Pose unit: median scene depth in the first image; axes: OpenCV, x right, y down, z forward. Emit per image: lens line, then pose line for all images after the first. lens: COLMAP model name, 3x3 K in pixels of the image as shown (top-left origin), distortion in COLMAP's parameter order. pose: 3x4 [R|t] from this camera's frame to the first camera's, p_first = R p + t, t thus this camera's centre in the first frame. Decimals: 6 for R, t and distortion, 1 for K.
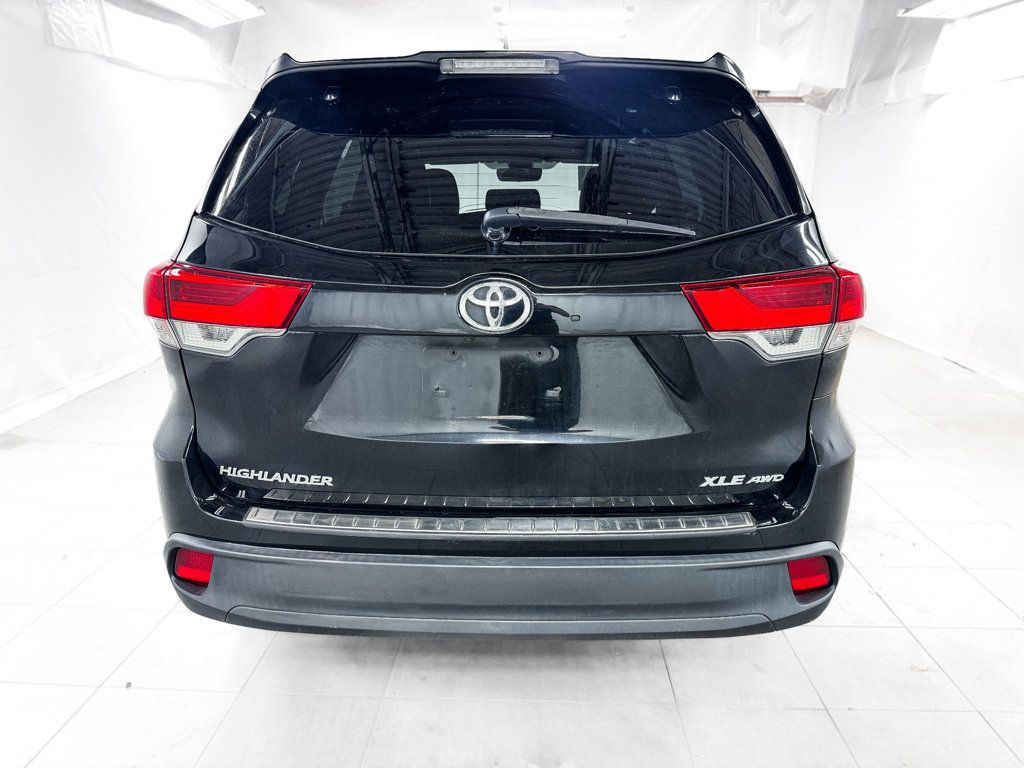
lens RADIAL K [[767.9, 0, 512.0], [0, 767.9, 384.0], [0, 0, 1]] dist [0.046719, -0.006508]
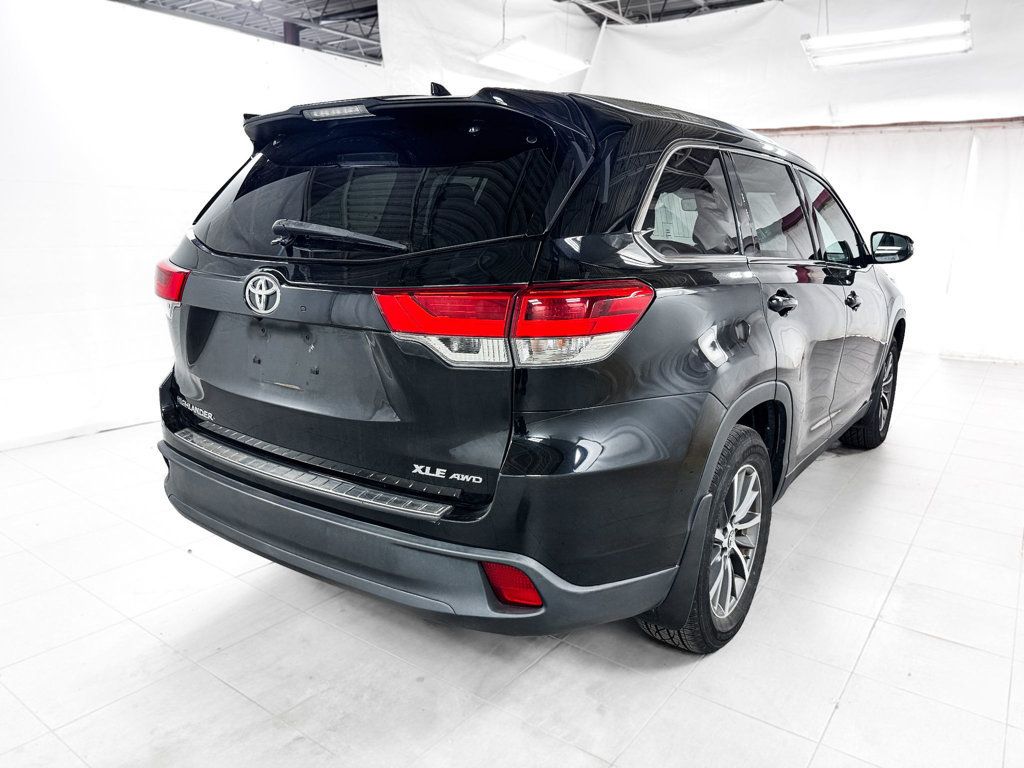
lens RADIAL K [[767.7, 0, 498.8], [0, 767.7, 380.9], [0, 0, 1]] dist [0.049199, -0.036406]
pose [[0.826315, 0.133303, -0.547206, 0.934464], [-0.158326, 0.987386, 0.001452, -0.019493], [0.540497, 0.085438, 0.836997, 0.119527]]
